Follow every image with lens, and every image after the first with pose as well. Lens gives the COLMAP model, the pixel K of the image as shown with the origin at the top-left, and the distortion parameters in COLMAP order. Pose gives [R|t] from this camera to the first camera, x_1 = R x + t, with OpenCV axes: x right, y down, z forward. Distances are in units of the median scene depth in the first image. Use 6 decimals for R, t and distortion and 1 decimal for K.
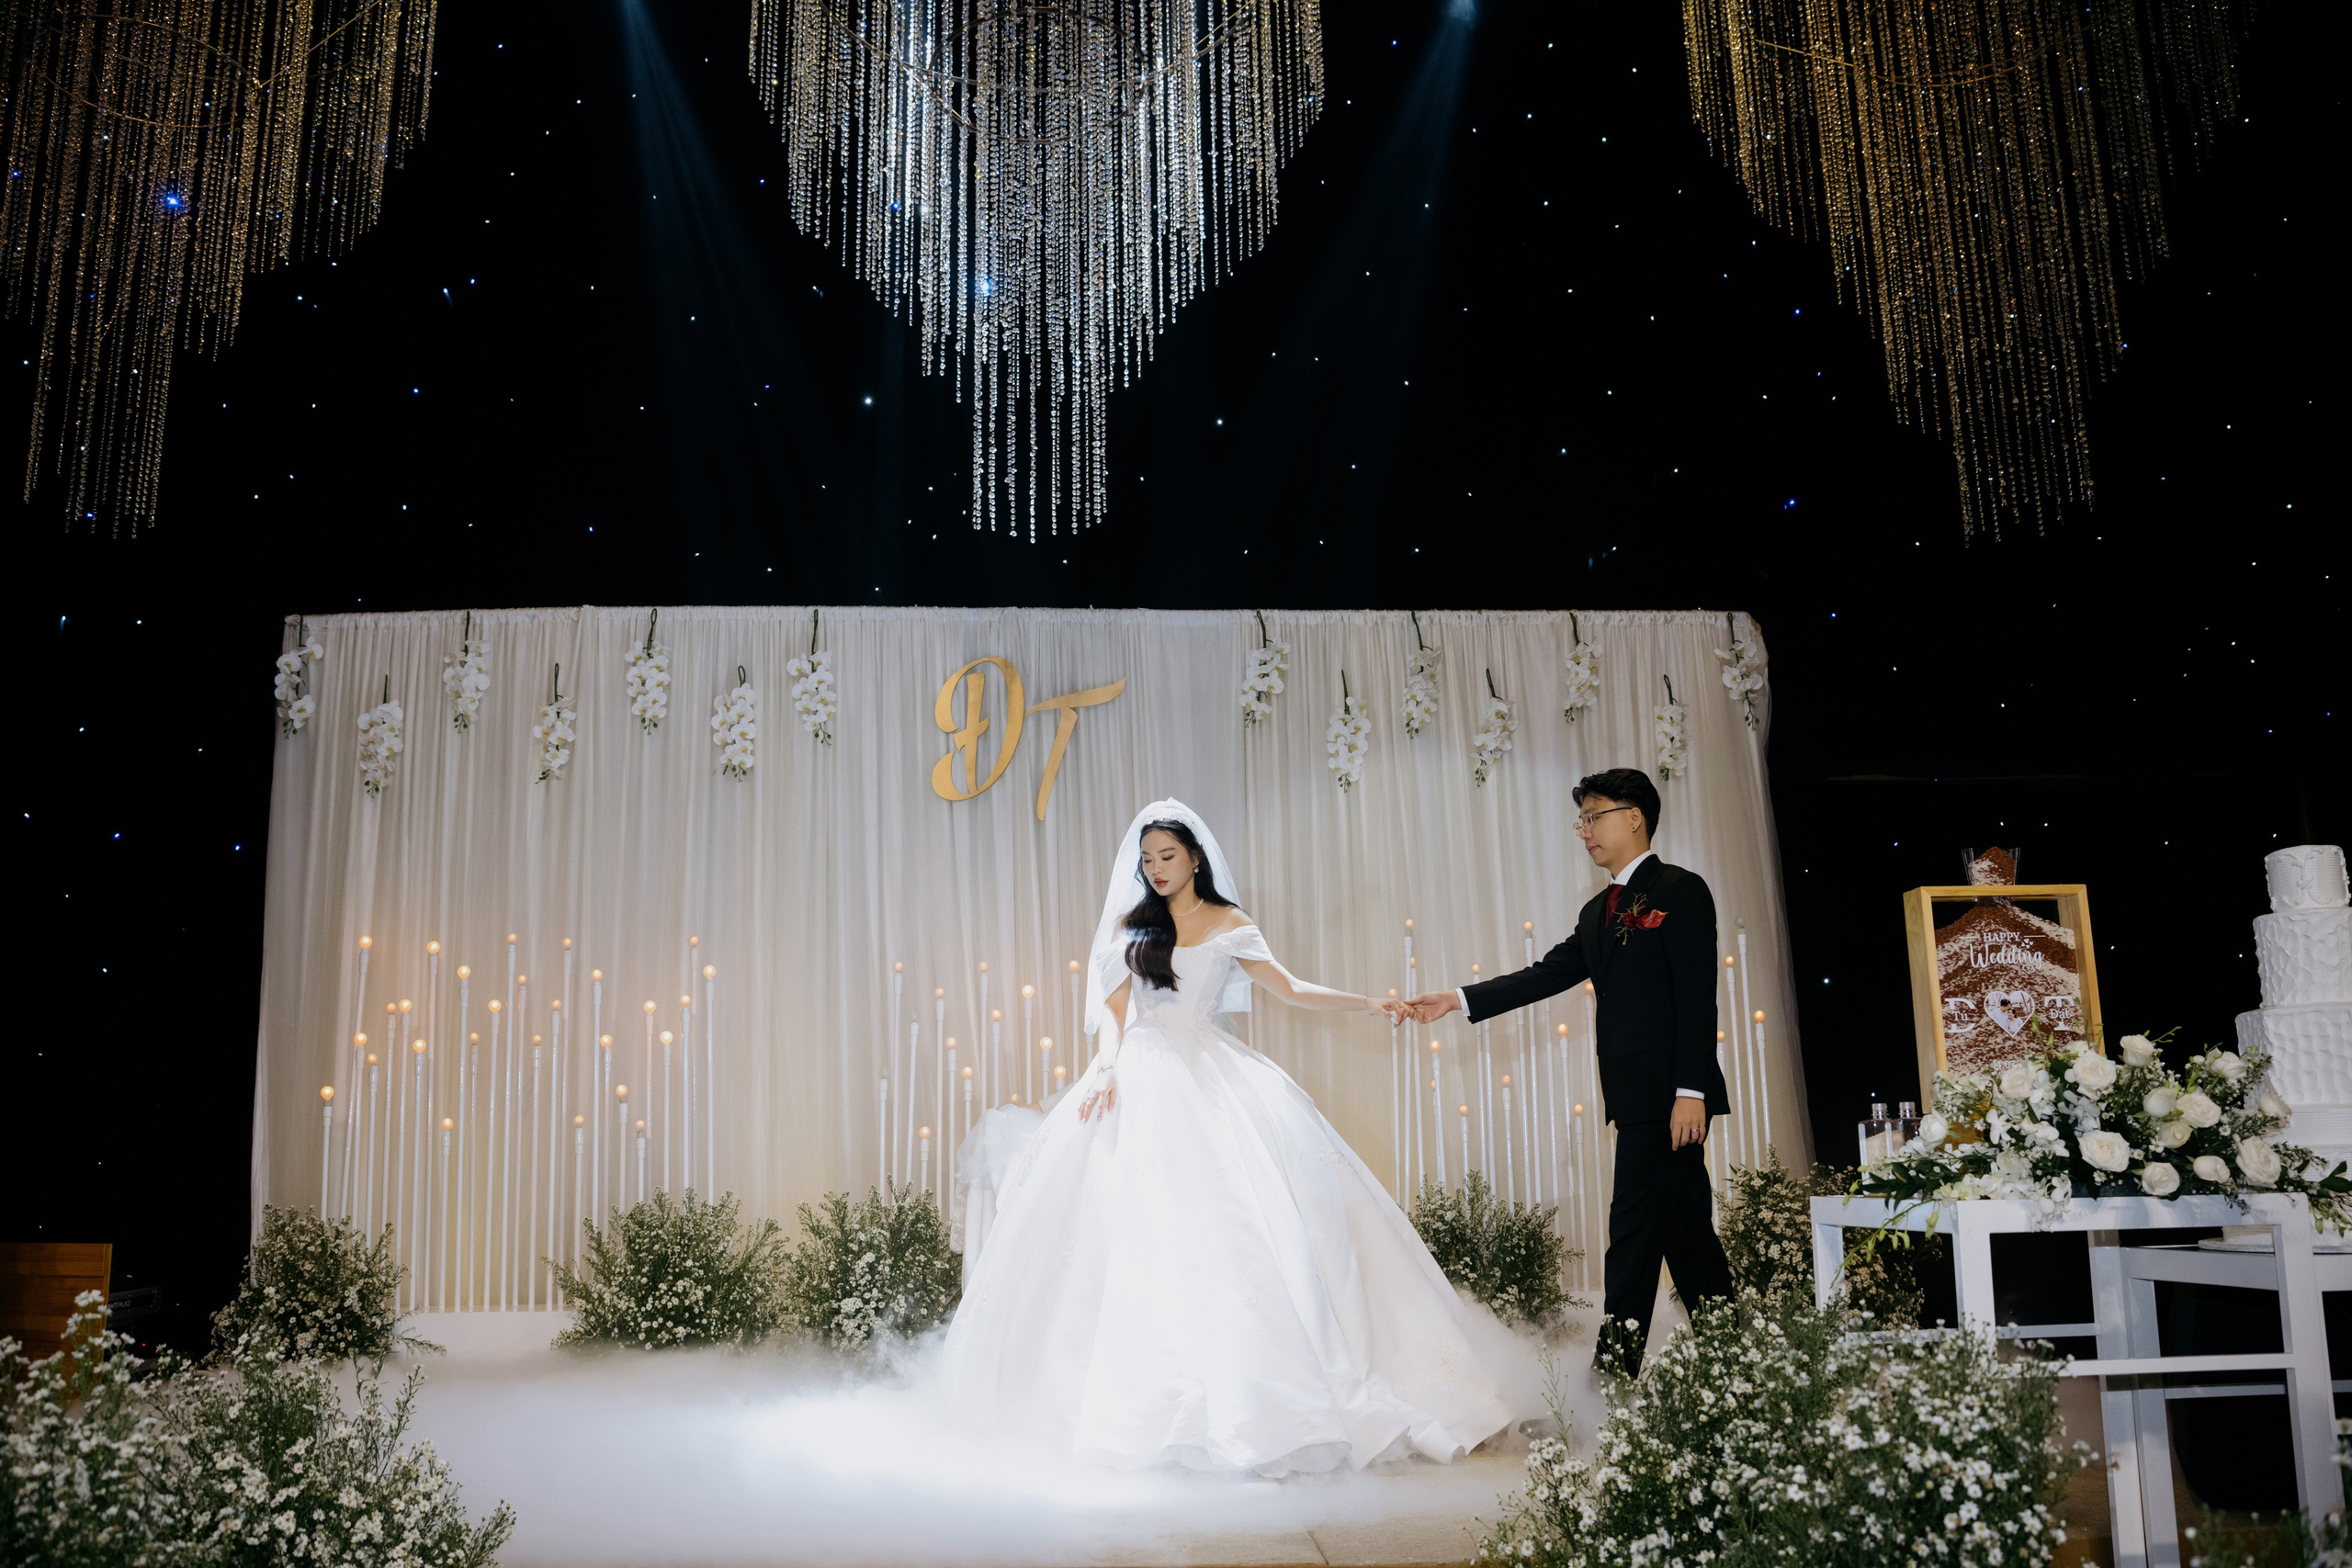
lens RADIAL K [[1887.3, 0, 1148.4], [0, 1887.3, 742.9], [0, 0, 1]] dist [-0.069348, 0.003677]
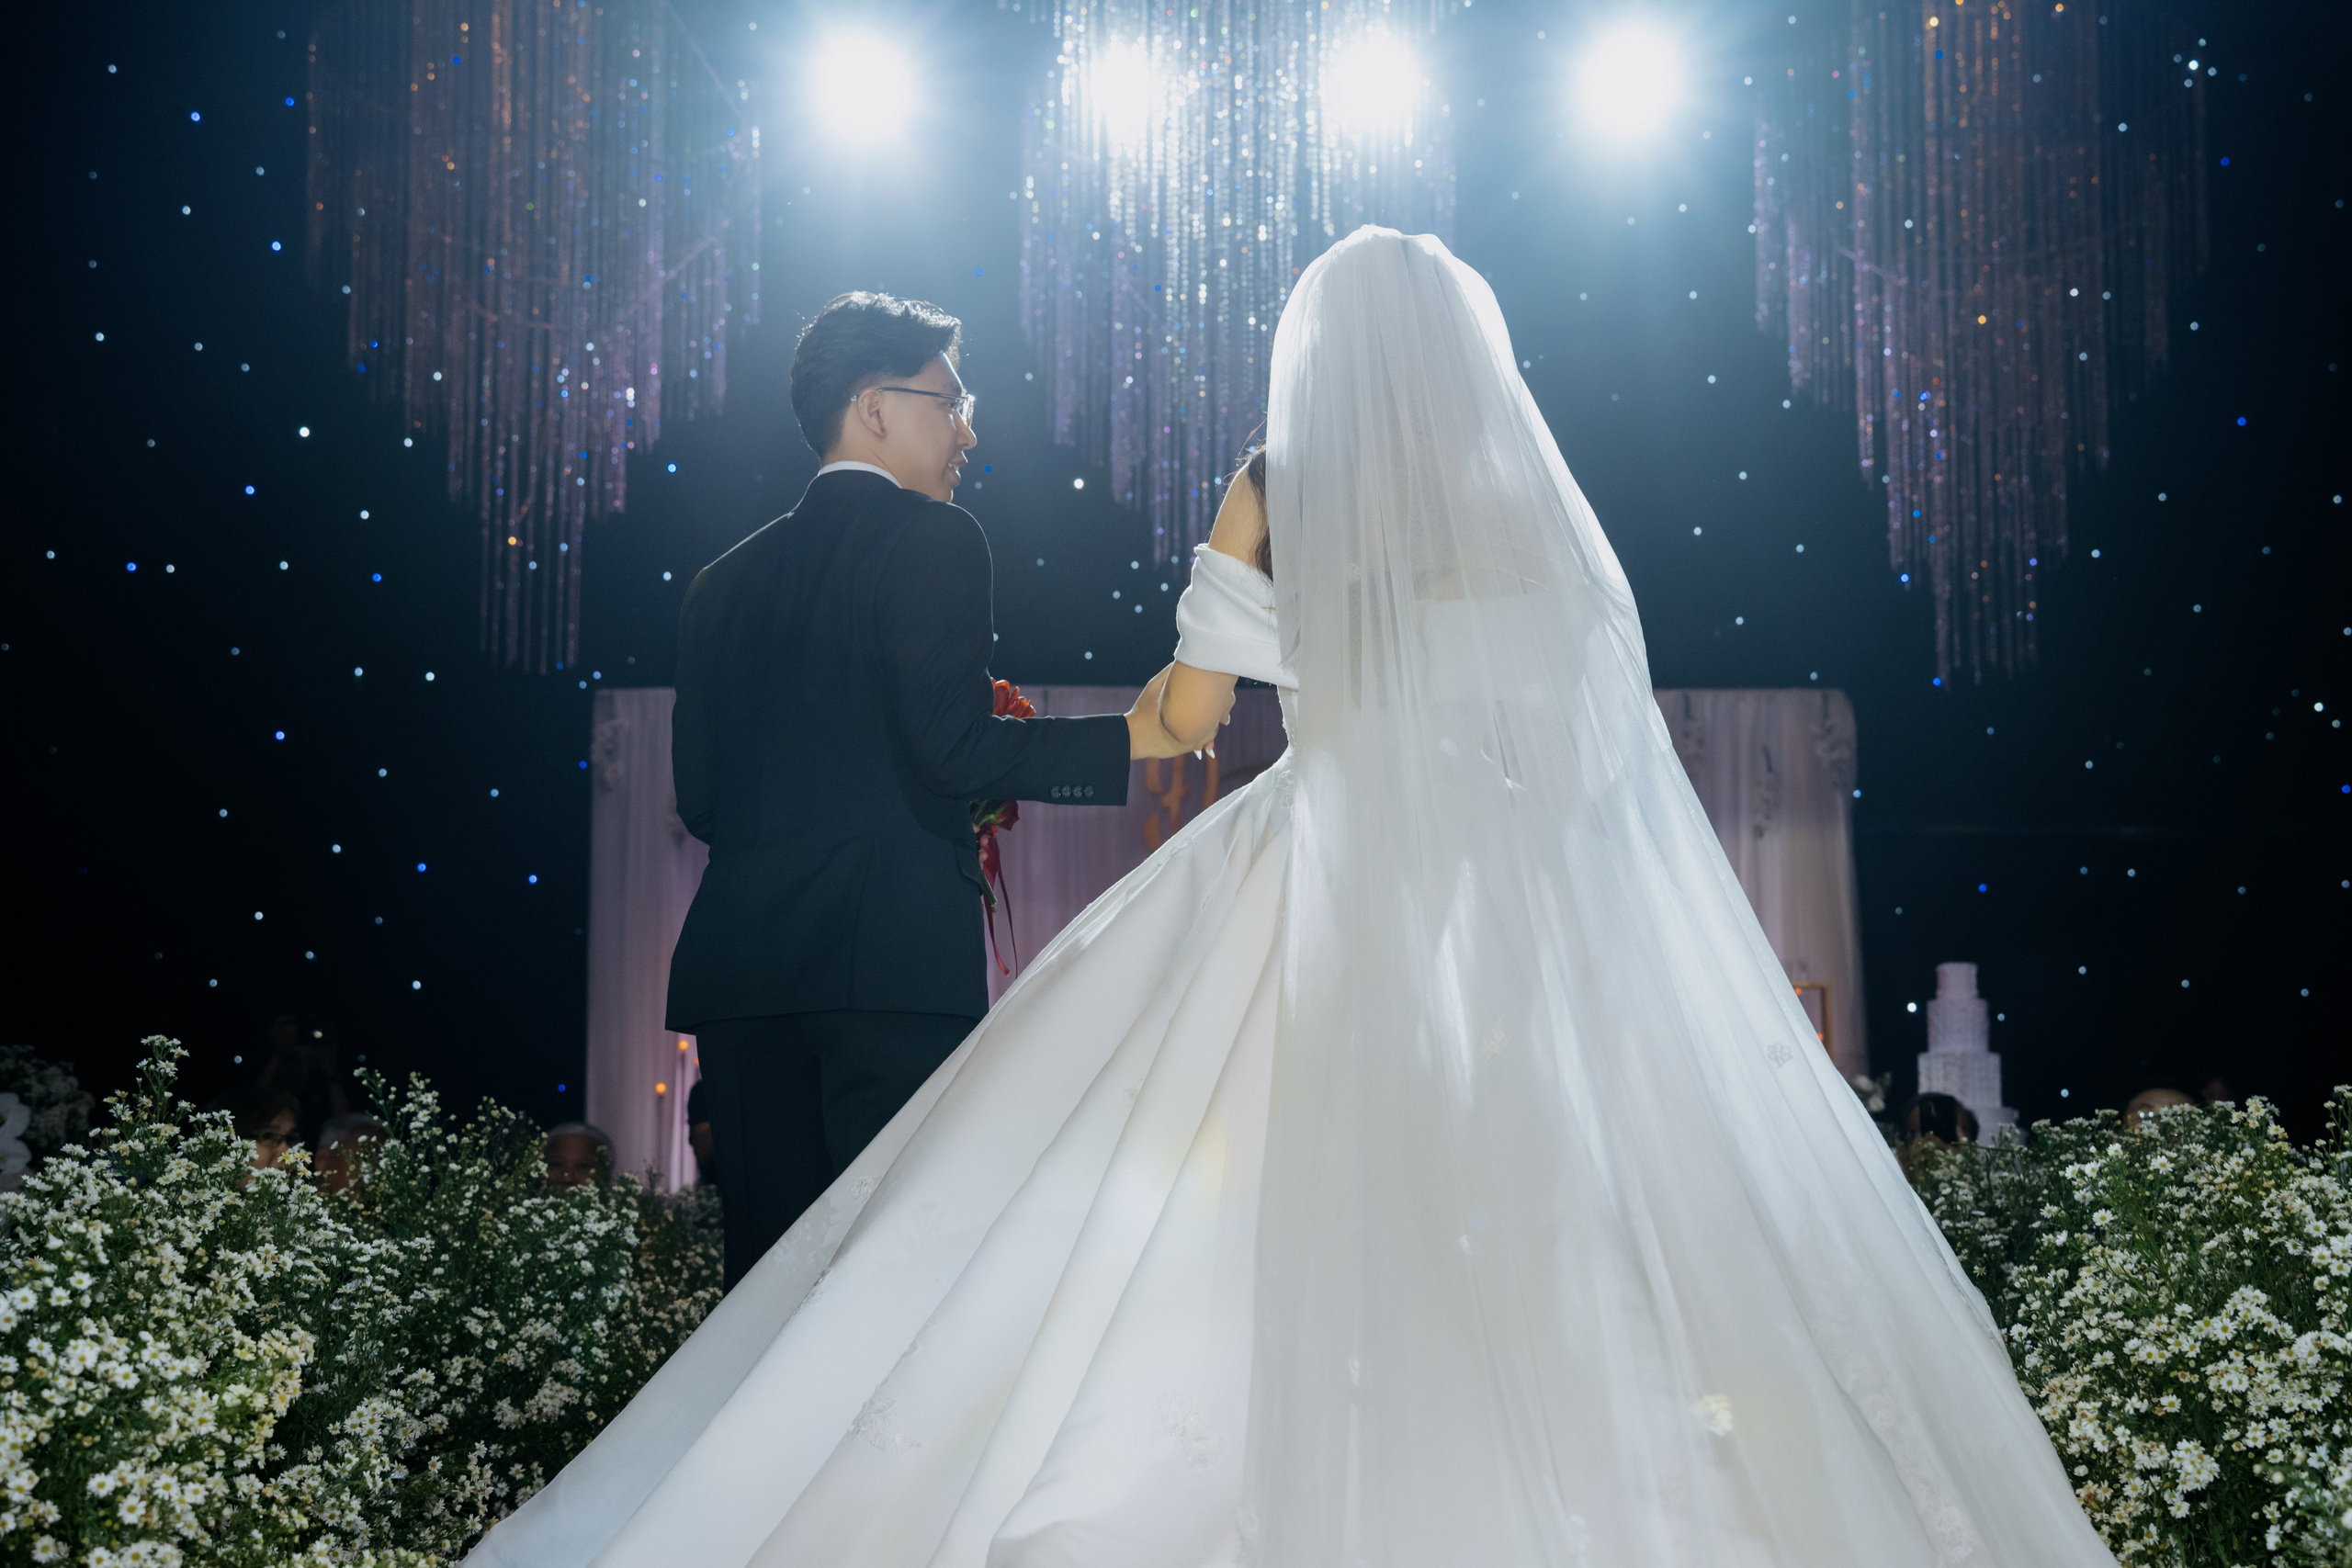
lens RADIAL K [[2738.3, 0, 1278.6], [0, 2738.3, 862.1], [0, 0, 1]] dist [0.129096, 0.033571]
pose [[0.999651, 0.010610, -0.024203, 0.014530], [-0.008242, 0.995354, 0.095931, -0.126817], [0.025109, -0.095698, 0.995094, -0.722280]]
